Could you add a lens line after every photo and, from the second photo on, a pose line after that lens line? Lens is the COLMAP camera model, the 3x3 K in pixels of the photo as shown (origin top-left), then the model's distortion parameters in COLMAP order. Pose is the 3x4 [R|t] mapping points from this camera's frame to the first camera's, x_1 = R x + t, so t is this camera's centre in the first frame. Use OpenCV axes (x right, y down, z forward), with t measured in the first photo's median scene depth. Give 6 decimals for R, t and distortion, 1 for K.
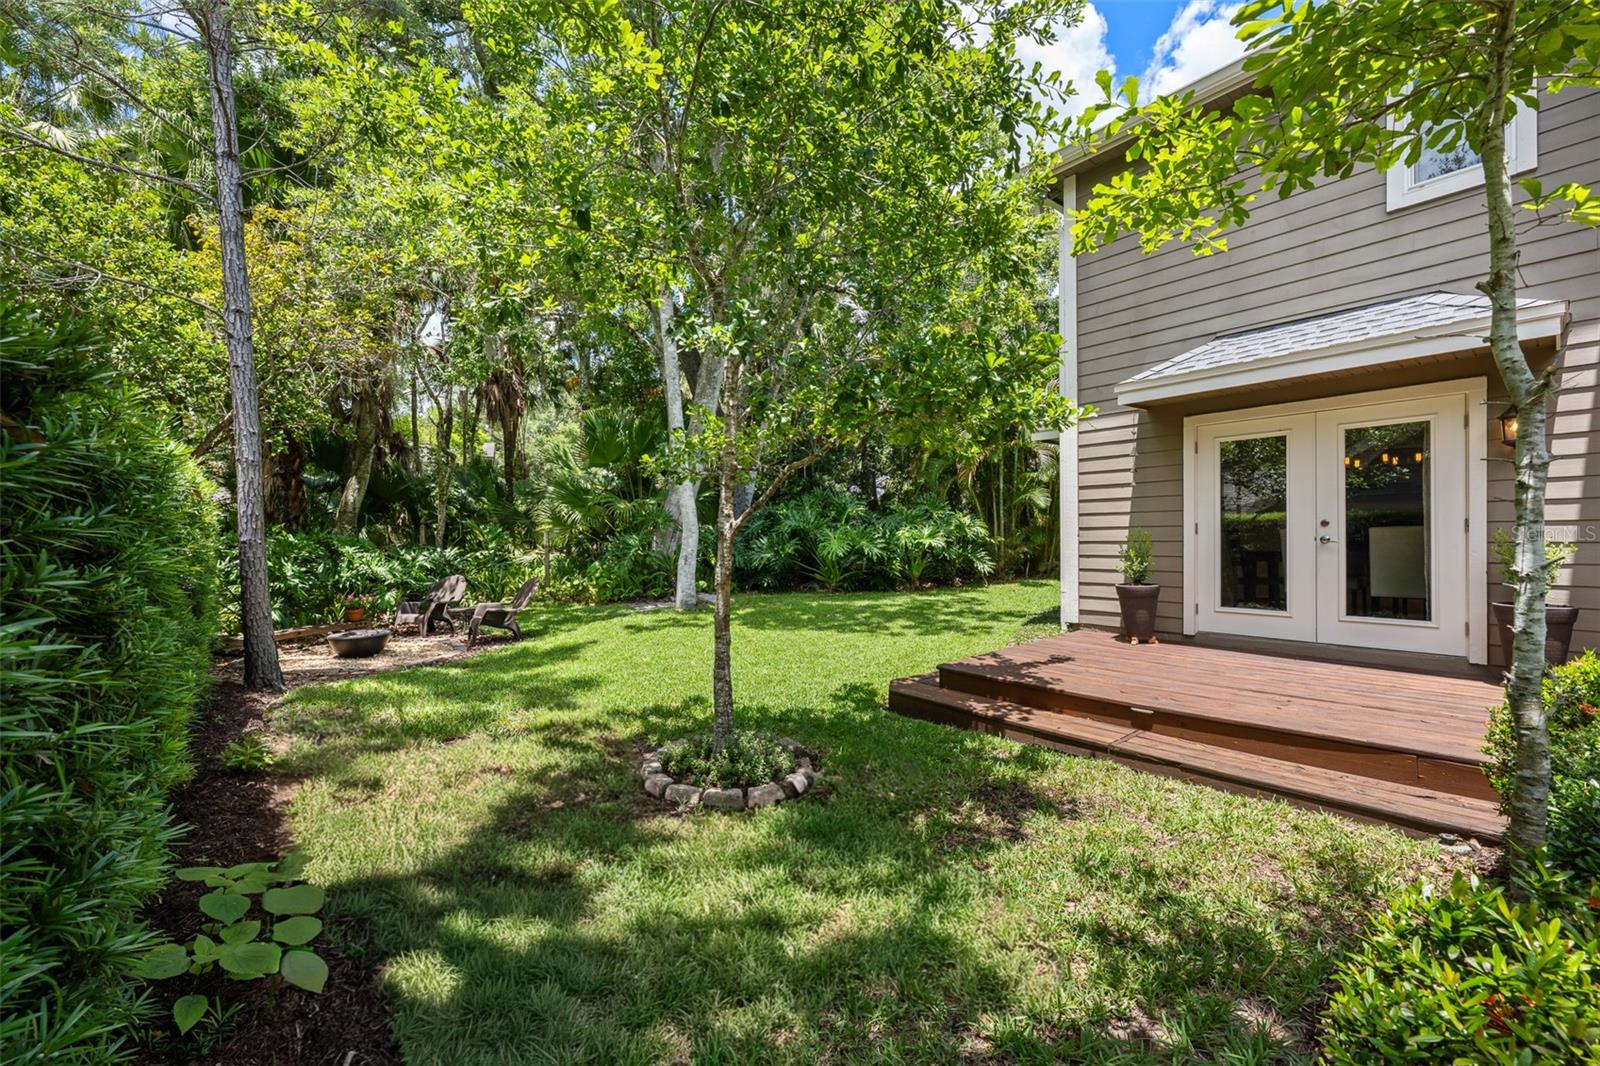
lens RADIAL K [[636.7, 0, 784.8], [0, 636.7, 539.1], [0, 0, 1]] dist [-0.000767, 0.000291]
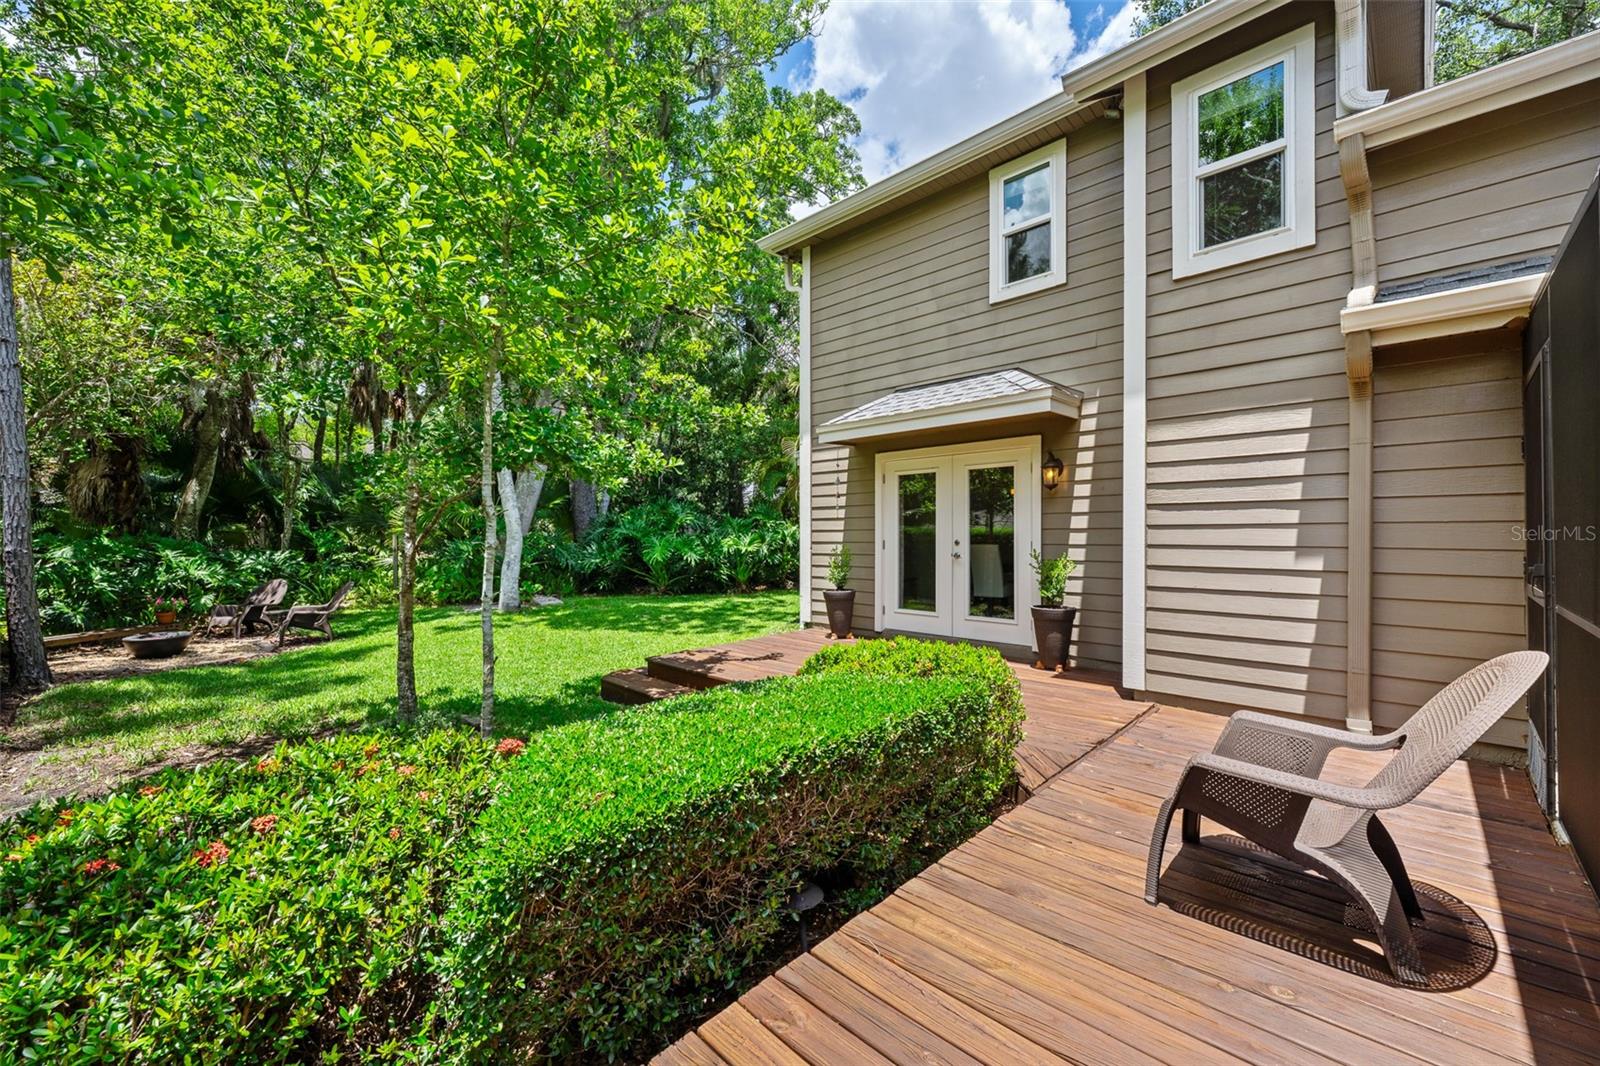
lens RADIAL K [[636.7, 0, 791.0], [0, 636.7, 531.0], [0, 0, 1]] dist [-0.000767, 0.000291]
pose [[0.994471, 0.009252, 0.104600, 0.254567], [-0.008094, 0.999901, -0.011487, -0.020417], [-0.104696, 0.010577, 0.994448, -0.151686]]
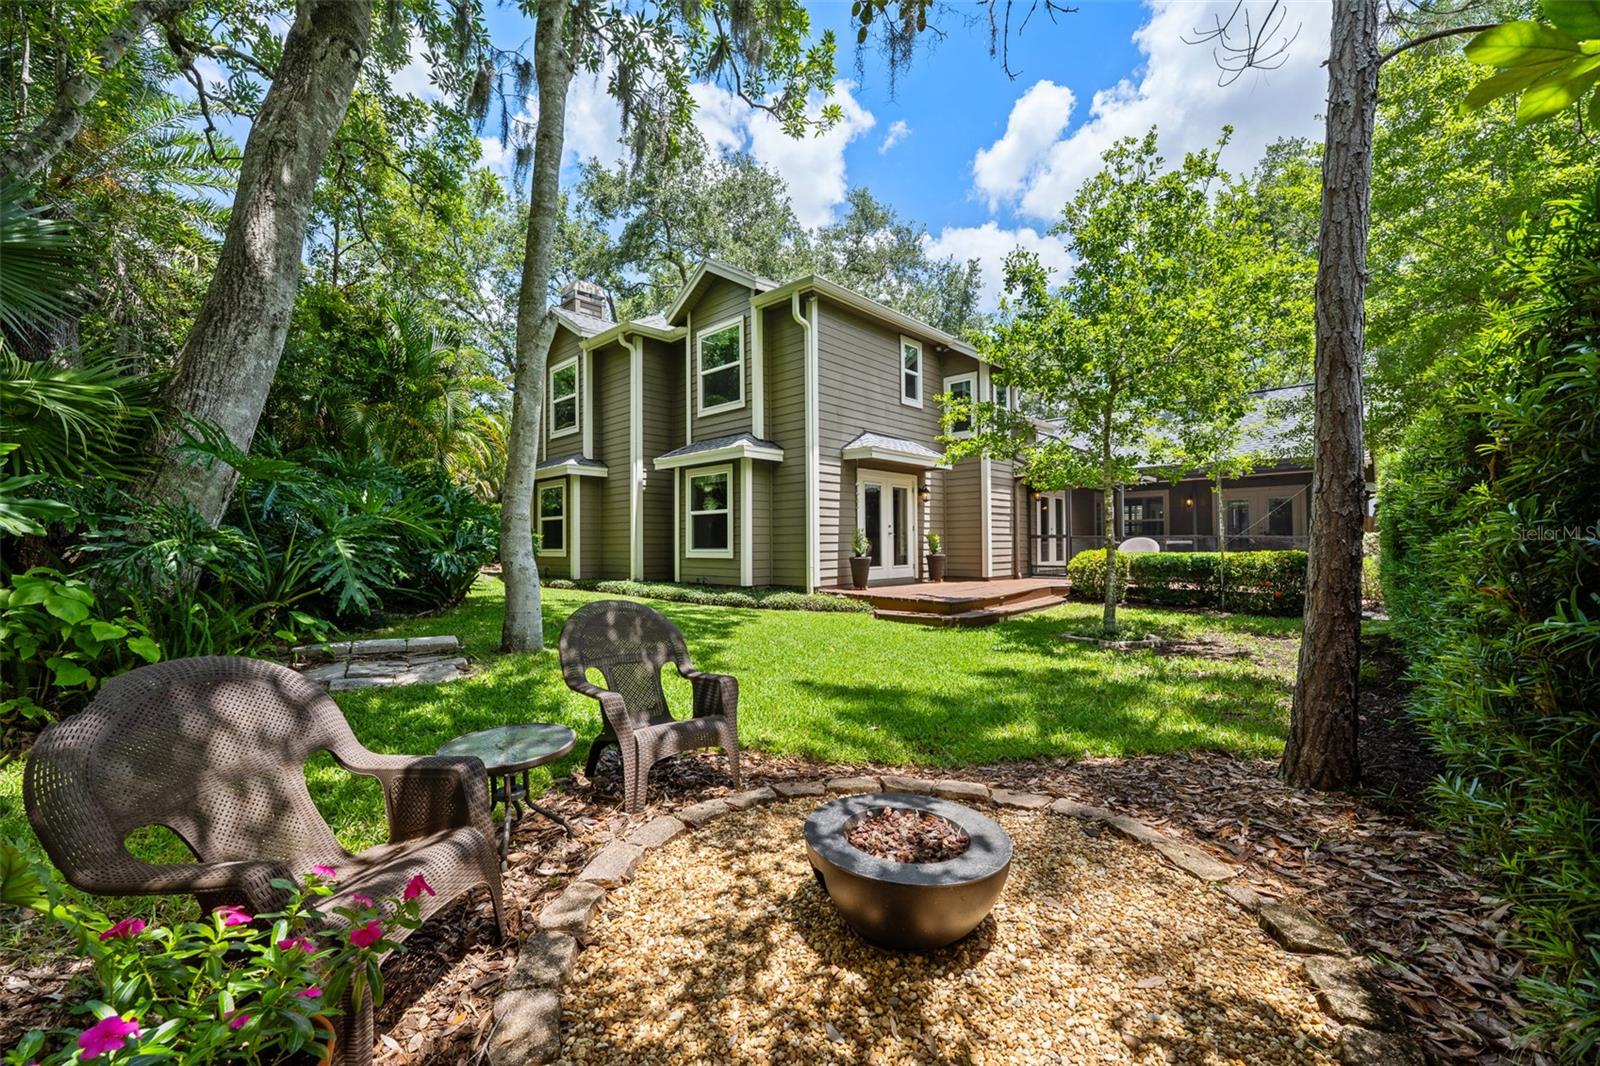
lens RADIAL K [[636.7, 0, 814.7], [0, 636.7, 529.1], [0, 0, 1]] dist [-0.000767, 0.000291]
pose [[-0.151978, 0.033436, 0.987818, -0.901835], [0.013468, 0.999405, -0.031756, 0.035784], [-0.988292, 0.008478, -0.152337, 1.058901]]
